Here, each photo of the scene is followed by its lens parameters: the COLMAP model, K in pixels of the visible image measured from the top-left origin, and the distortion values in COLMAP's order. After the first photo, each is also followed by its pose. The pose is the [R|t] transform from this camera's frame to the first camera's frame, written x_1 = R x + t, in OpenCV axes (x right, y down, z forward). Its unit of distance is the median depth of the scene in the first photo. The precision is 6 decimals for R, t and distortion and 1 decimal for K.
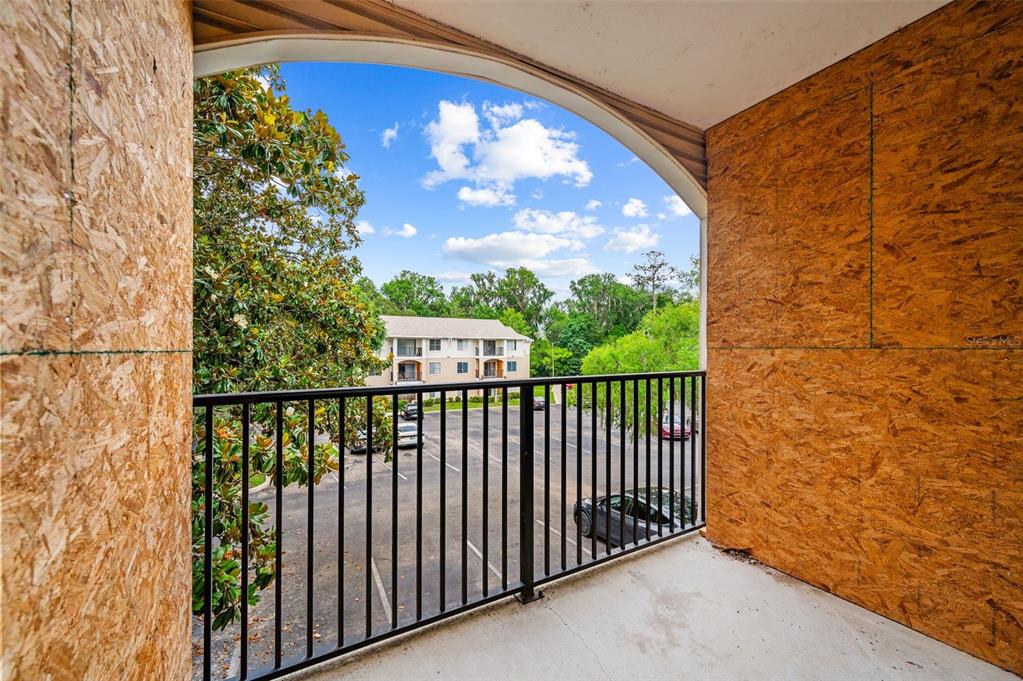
lens RADIAL K [[406.6, 0, 513.8], [0, 406.6, 346.7], [0, 0, 1]] dist [0.003773, 0.000265]
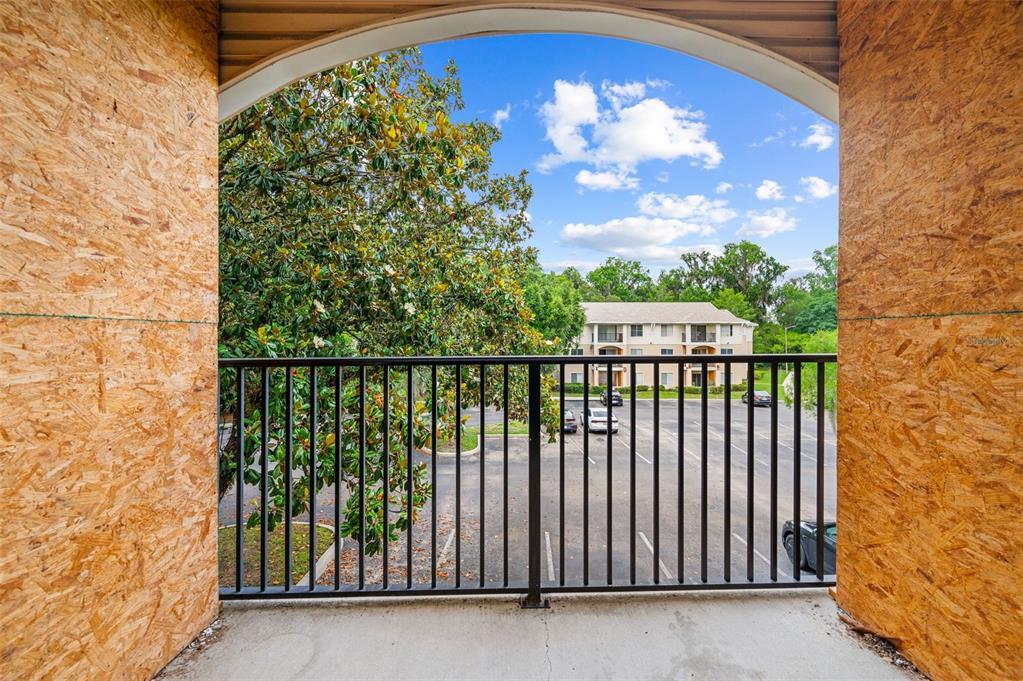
lens RADIAL K [[406.6, 0, 512.7], [0, 406.6, 334.7], [0, 0, 1]] dist [0.003773, 0.000265]
pose [[0.878634, -0.002307, -0.477491, 0.346653], [0.004441, 0.999985, 0.003340, 0.024496], [0.477476, -0.005055, 0.878630, 0.167141]]
